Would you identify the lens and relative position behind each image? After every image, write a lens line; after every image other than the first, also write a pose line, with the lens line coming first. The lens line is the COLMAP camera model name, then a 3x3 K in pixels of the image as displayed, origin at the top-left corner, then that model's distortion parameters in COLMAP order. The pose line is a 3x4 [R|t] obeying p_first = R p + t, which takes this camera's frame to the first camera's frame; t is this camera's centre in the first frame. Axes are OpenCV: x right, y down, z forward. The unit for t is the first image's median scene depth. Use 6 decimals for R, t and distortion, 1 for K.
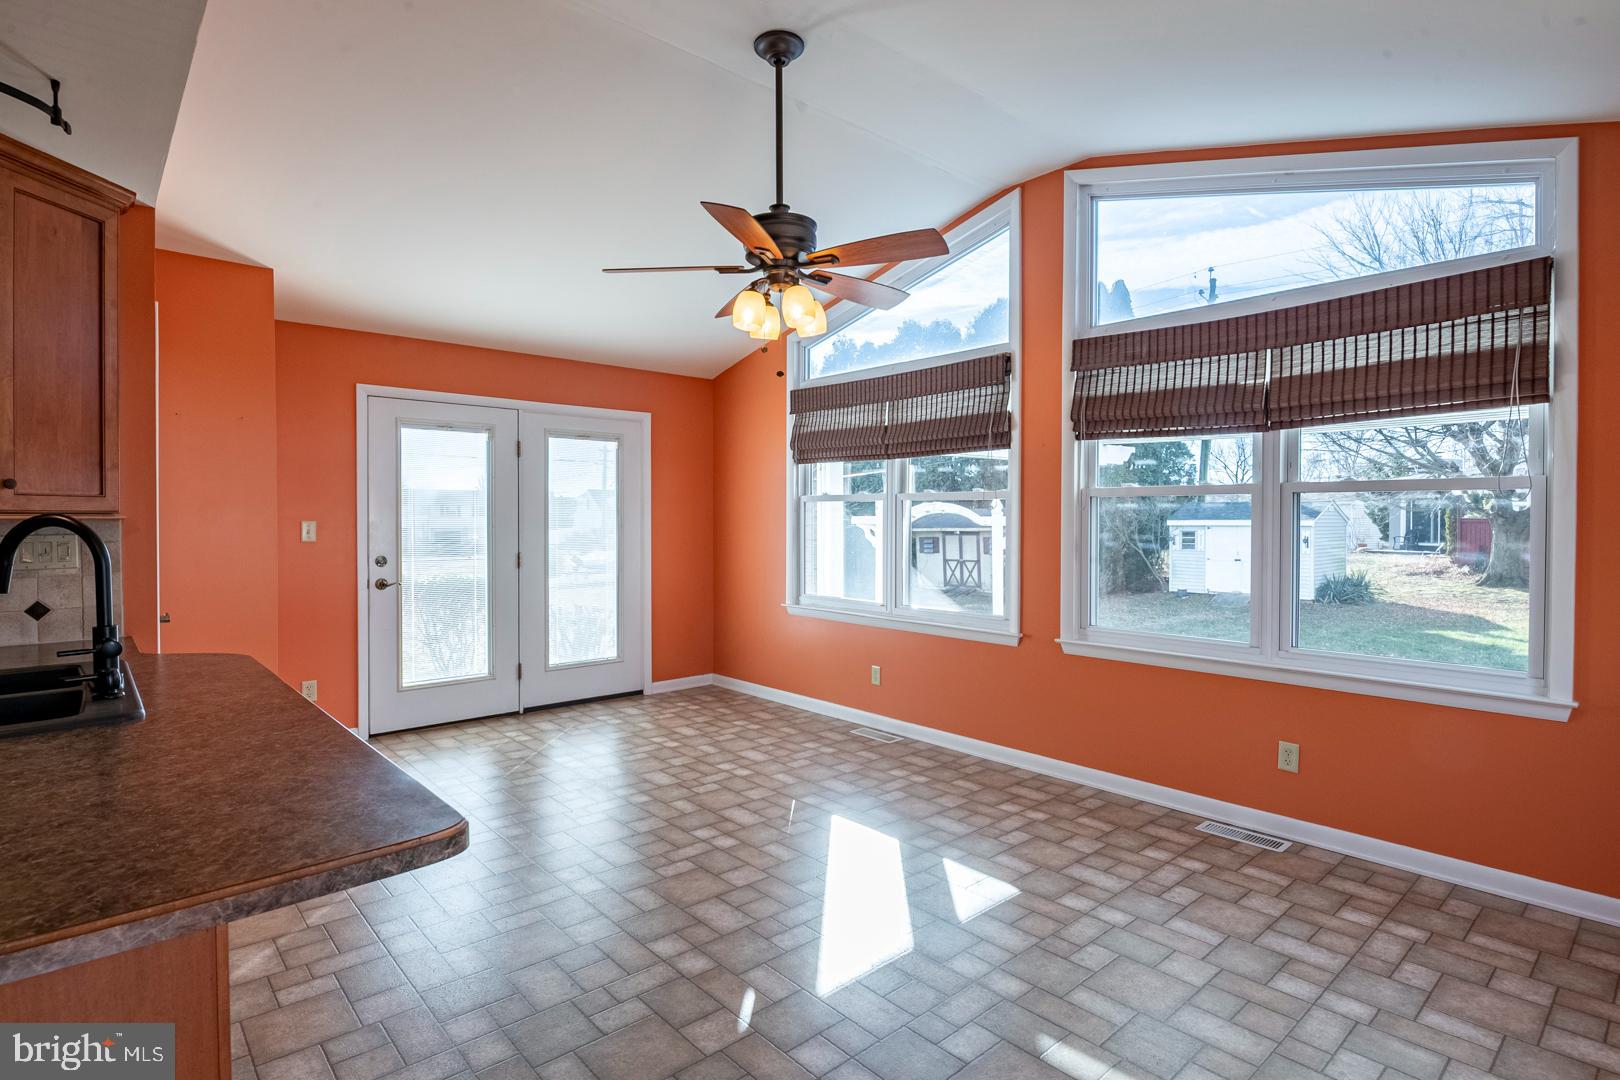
lens RADIAL K [[834.8, 0, 836.7], [0, 834.8, 523.2], [0, 0, 1]] dist [0.002894, -0.007215]
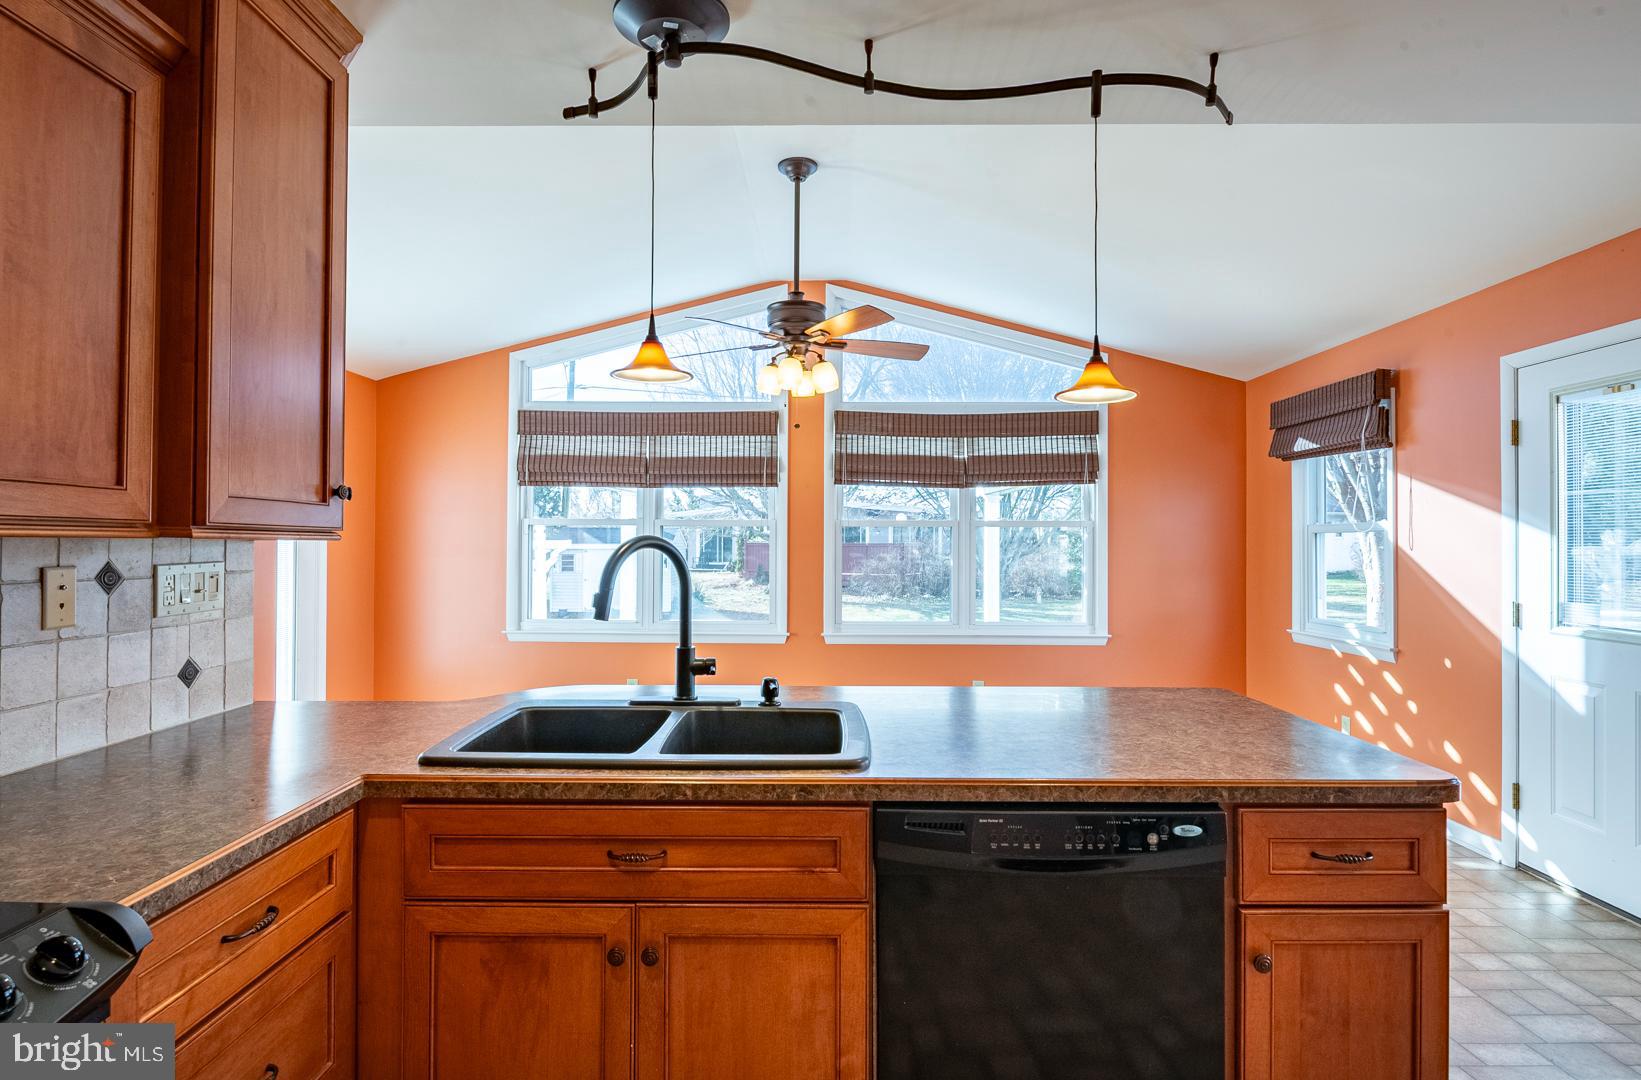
lens RADIAL K [[855.2, 0, 825.3], [0, 855.2, 531.4], [0, 0, 1]] dist [-0.001525, -0.003278]
pose [[0.669939, 0.012261, 0.742315, -0.648964], [0.001515, 0.999839, -0.017883, 0.000762], [-0.742415, 0.013105, 0.669813, 0.076709]]
